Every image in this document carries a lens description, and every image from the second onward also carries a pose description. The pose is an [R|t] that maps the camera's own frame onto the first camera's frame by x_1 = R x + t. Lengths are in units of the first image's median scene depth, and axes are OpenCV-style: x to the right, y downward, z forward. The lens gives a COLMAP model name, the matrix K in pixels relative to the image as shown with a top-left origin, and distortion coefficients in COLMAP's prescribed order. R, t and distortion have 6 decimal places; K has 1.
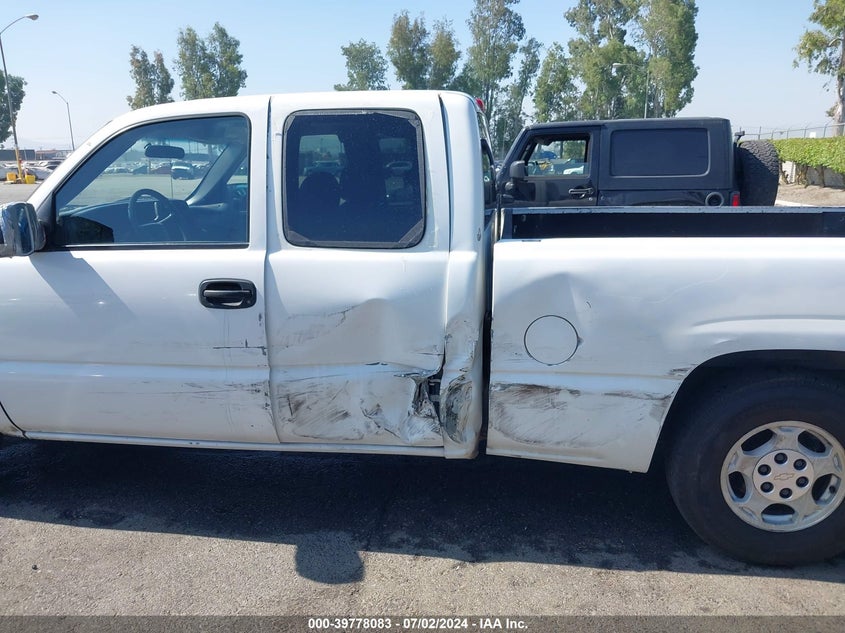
lens RADIAL K [[685.3, 0, 421.0], [0, 685.3, 298.2], [0, 0, 1]] dist [0.009820, 0.005633]
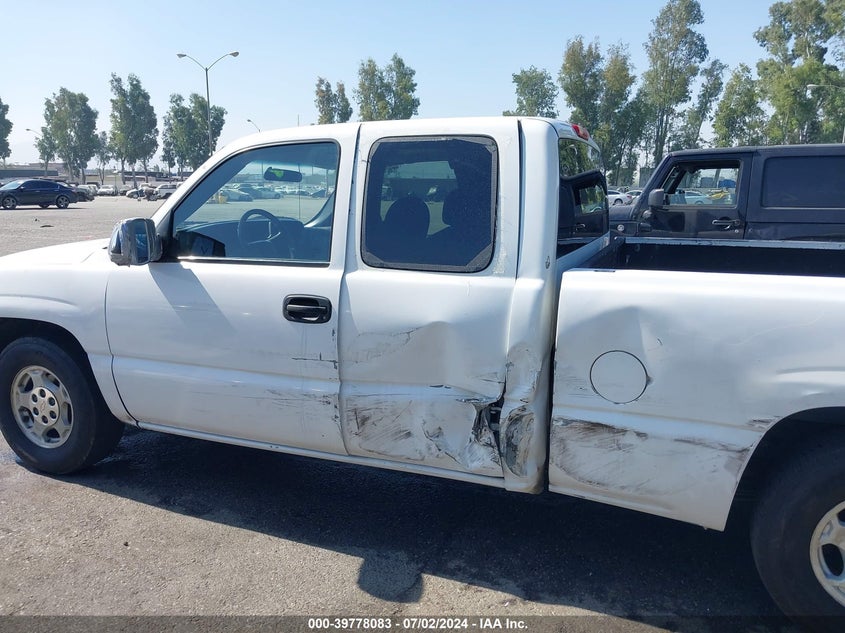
lens RADIAL K [[685.3, 0, 421.0], [0, 685.3, 298.2], [0, 0, 1]] dist [0.009820, 0.005633]
pose [[0.971577, 0.054071, -0.230467, 0.129074], [-0.062158, 0.997674, -0.027970, -0.003787], [0.228418, 0.041500, 0.972678, 0.009962]]
